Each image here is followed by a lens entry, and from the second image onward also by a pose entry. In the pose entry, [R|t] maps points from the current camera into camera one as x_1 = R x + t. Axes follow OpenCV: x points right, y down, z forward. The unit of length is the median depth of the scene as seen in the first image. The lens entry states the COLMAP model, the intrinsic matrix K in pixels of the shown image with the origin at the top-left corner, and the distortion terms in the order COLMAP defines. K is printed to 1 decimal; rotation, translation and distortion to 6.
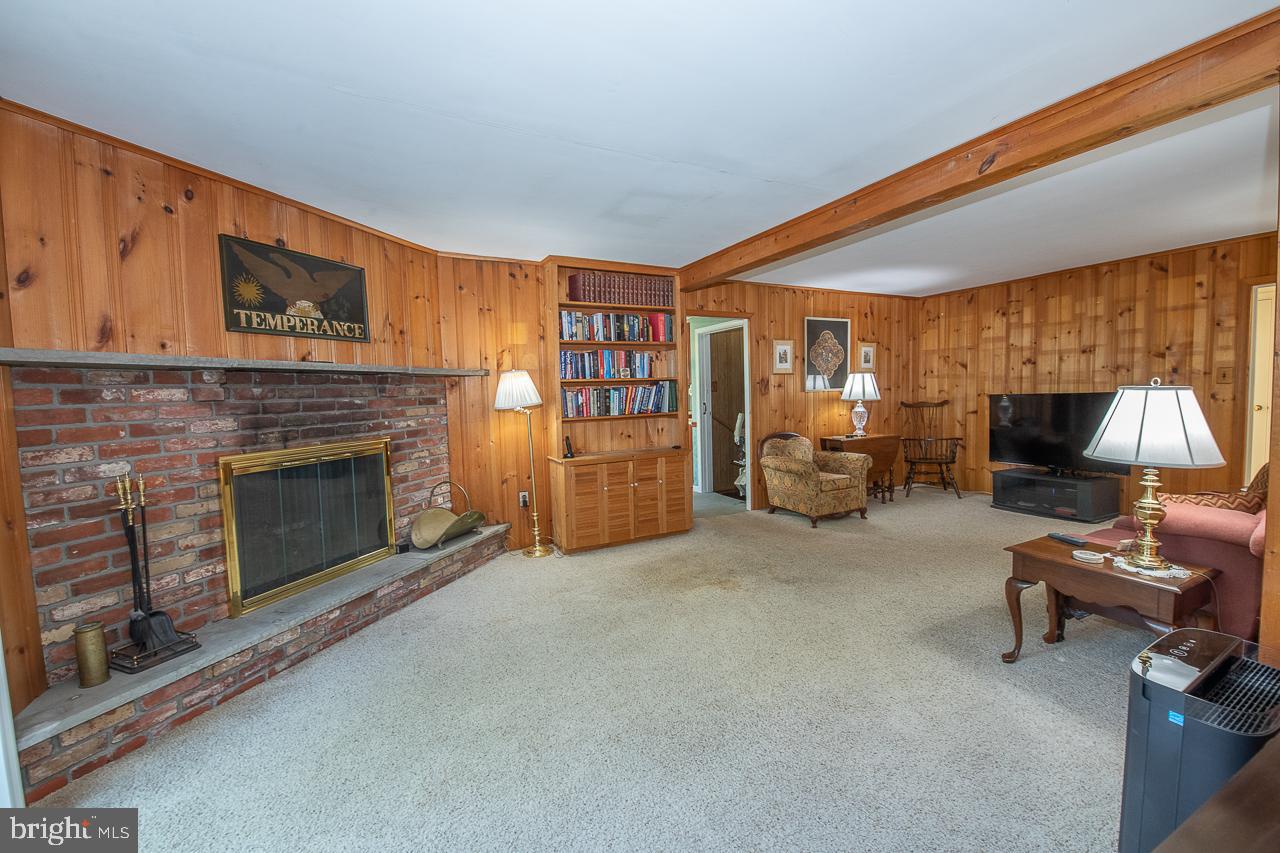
lens RADIAL K [[515.4, 0, 644.7], [0, 515.4, 419.7], [0, 0, 1]] dist [-0.005825, -0.000344]
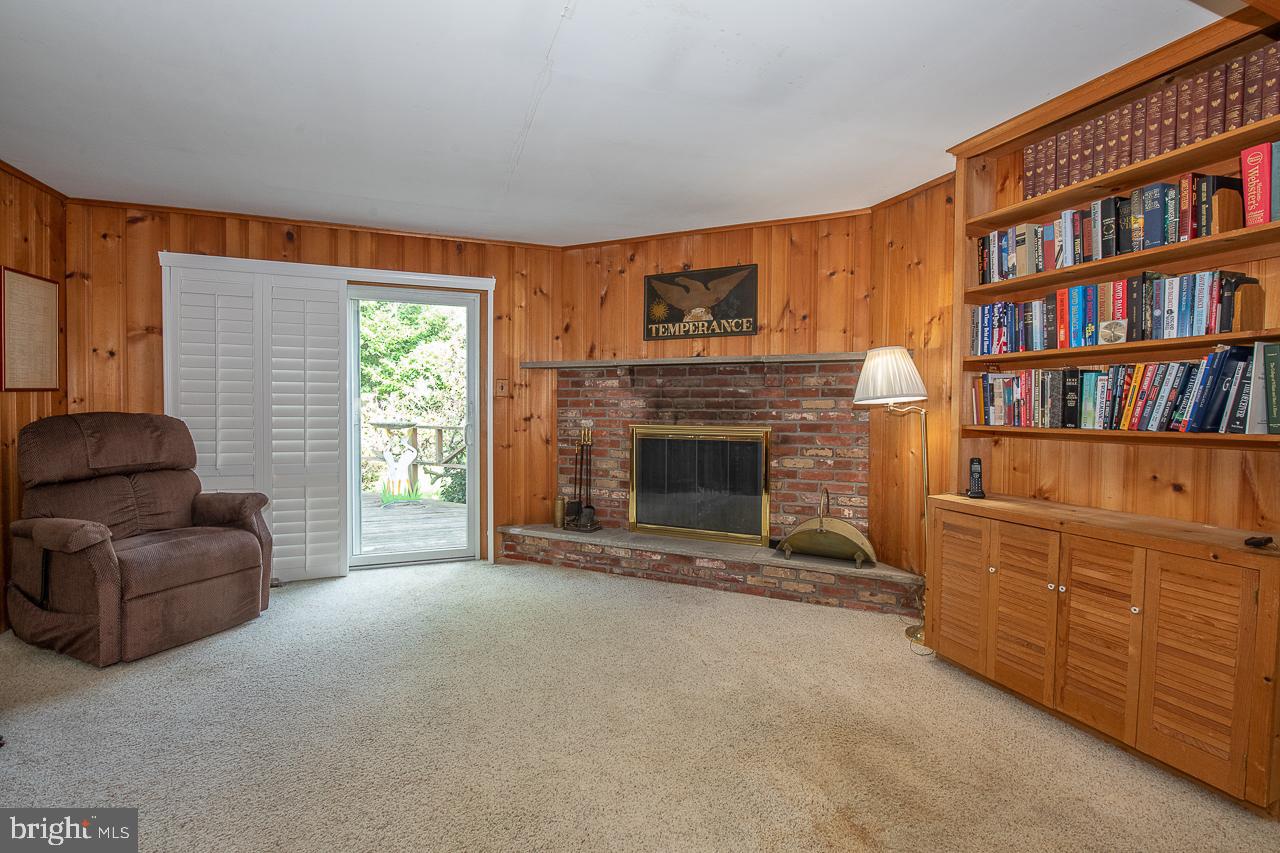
lens RADIAL K [[570.7, 0, 649.1], [0, 570.7, 419.6], [0, 0, 1]] dist [-0.004750, -0.001099]
pose [[-0.103978, 0.049833, -0.993330, 0.660145], [-0.059792, 0.996624, 0.056257, -0.030563], [0.992781, 0.065242, -0.100648, 0.939558]]
